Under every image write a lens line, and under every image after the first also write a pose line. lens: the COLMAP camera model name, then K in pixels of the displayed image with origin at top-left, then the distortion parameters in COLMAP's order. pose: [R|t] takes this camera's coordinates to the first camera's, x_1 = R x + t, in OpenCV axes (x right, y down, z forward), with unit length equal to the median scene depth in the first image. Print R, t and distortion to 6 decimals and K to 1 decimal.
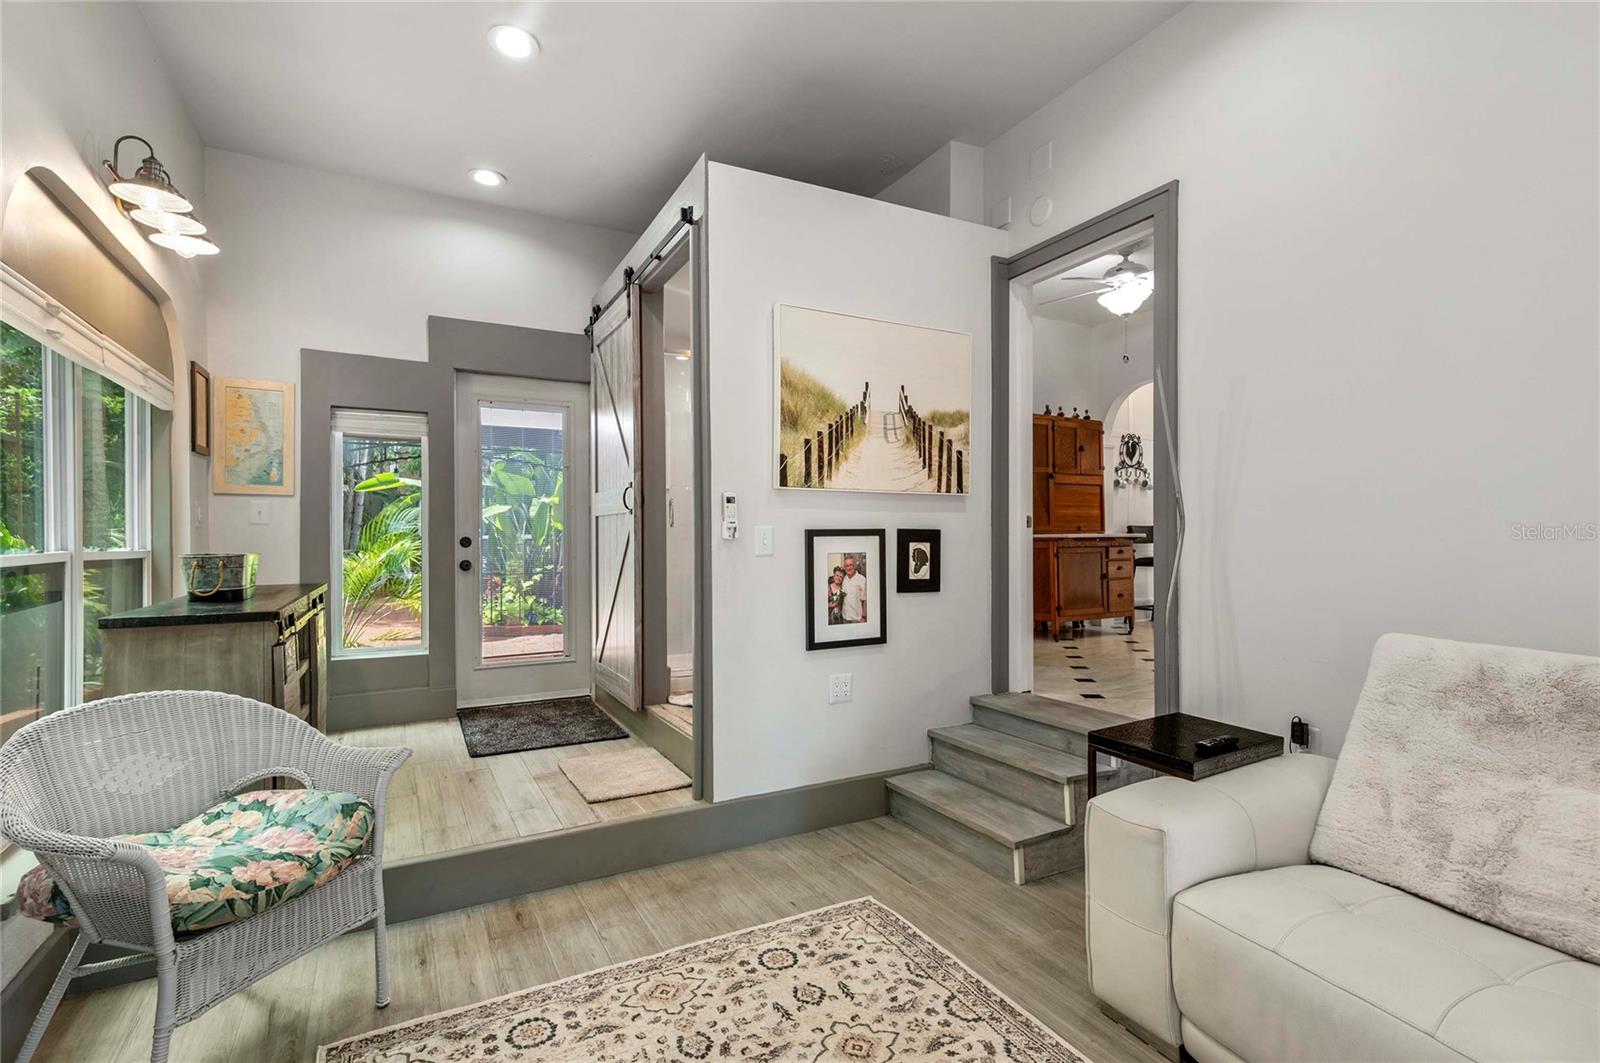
lens RADIAL K [[769.8, 0, 793.2], [0, 769.8, 540.8], [0, 0, 1]] dist [0.022189, -0.002466]
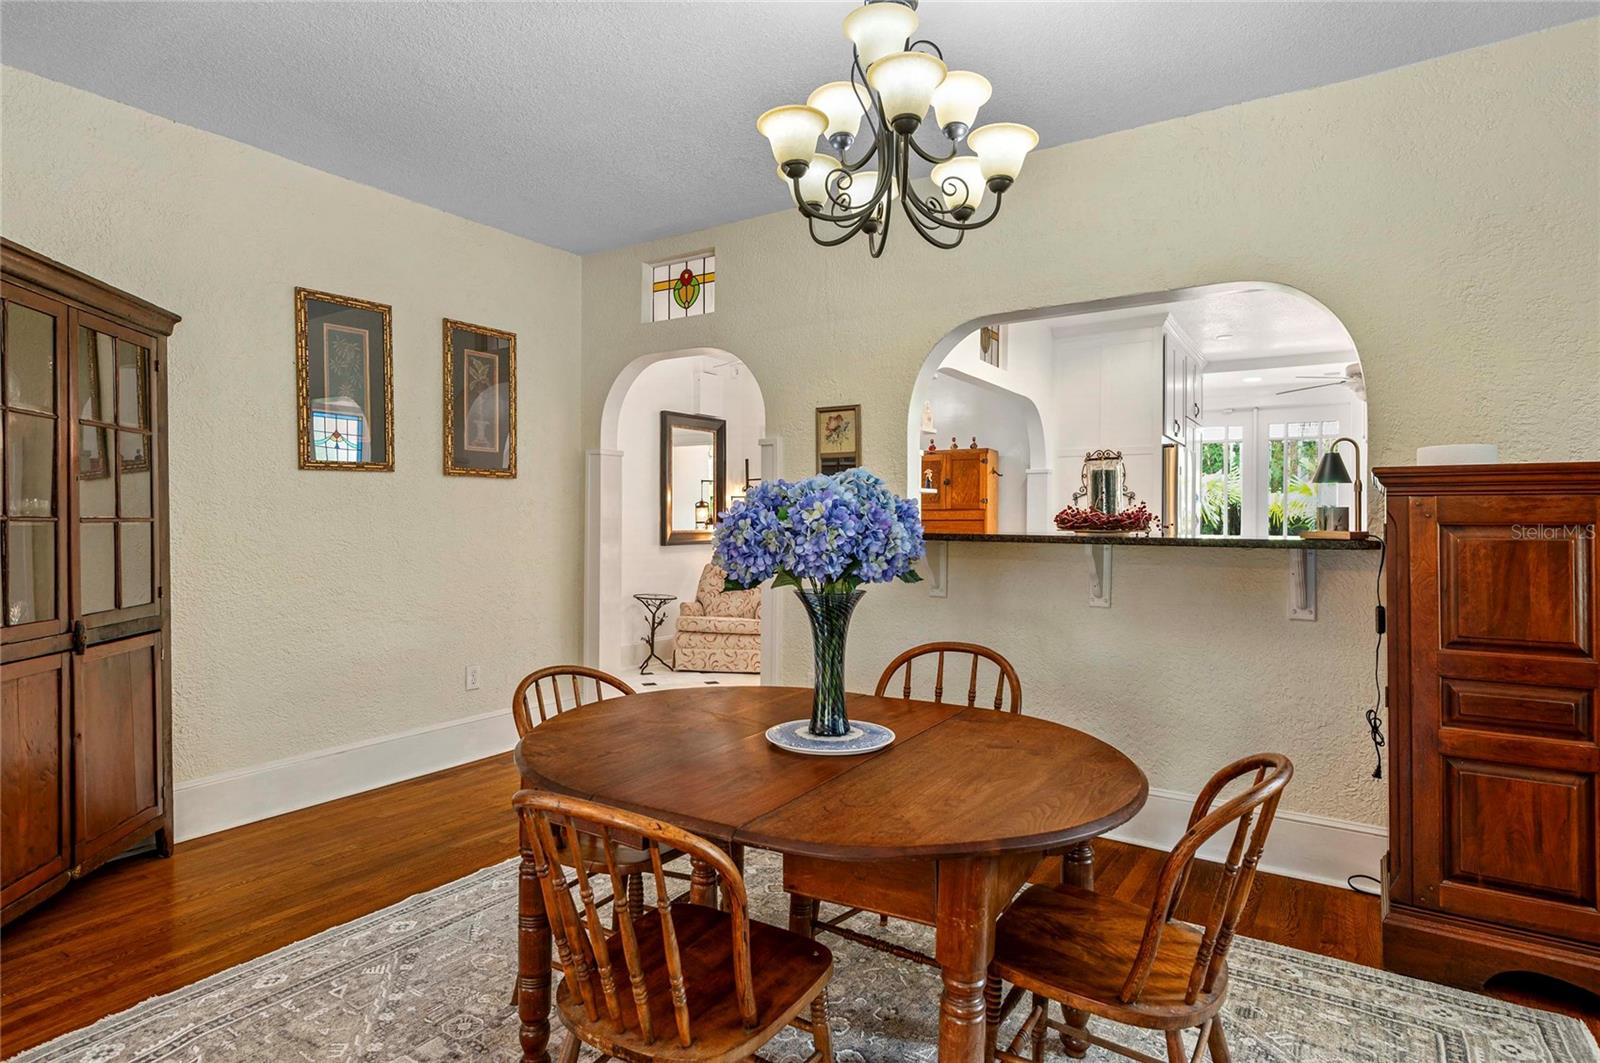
lens RADIAL K [[841.1, 0, 809.6], [0, 841.1, 520.6], [0, 0, 1]] dist [0.018820, -0.004465]
pose [[0.476559, 0.007965, -0.879106, 2.174855], [-0.010531, 0.999939, 0.003351, -0.134989], [0.879079, 0.007661, 0.476614, 0.657721]]
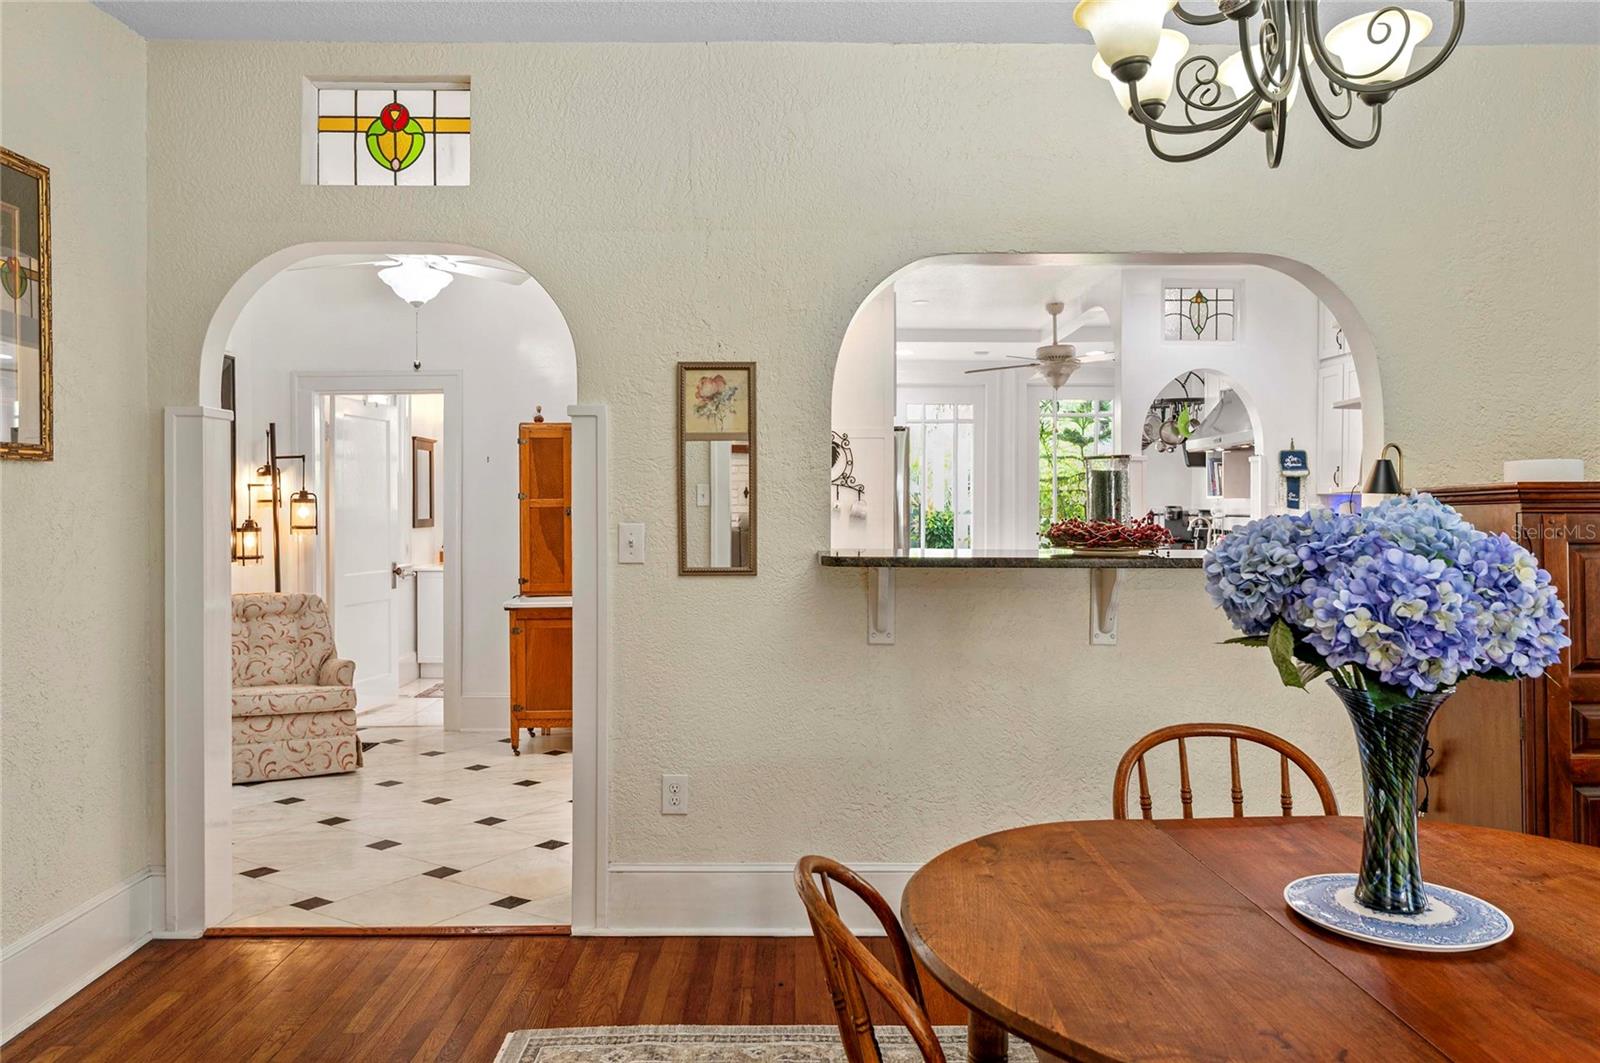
lens RADIAL K [[1084.1, 0, 767.7], [0, 1084.1, 513.6], [0, 0, 1]] dist [-0.000052, -0.005474]
pose [[0.879033, 0.008101, -0.476693, 1.680010], [-0.004643, 0.999954, 0.008432, -0.161192], [0.476739, -0.005199, 0.879029, 0.409137]]
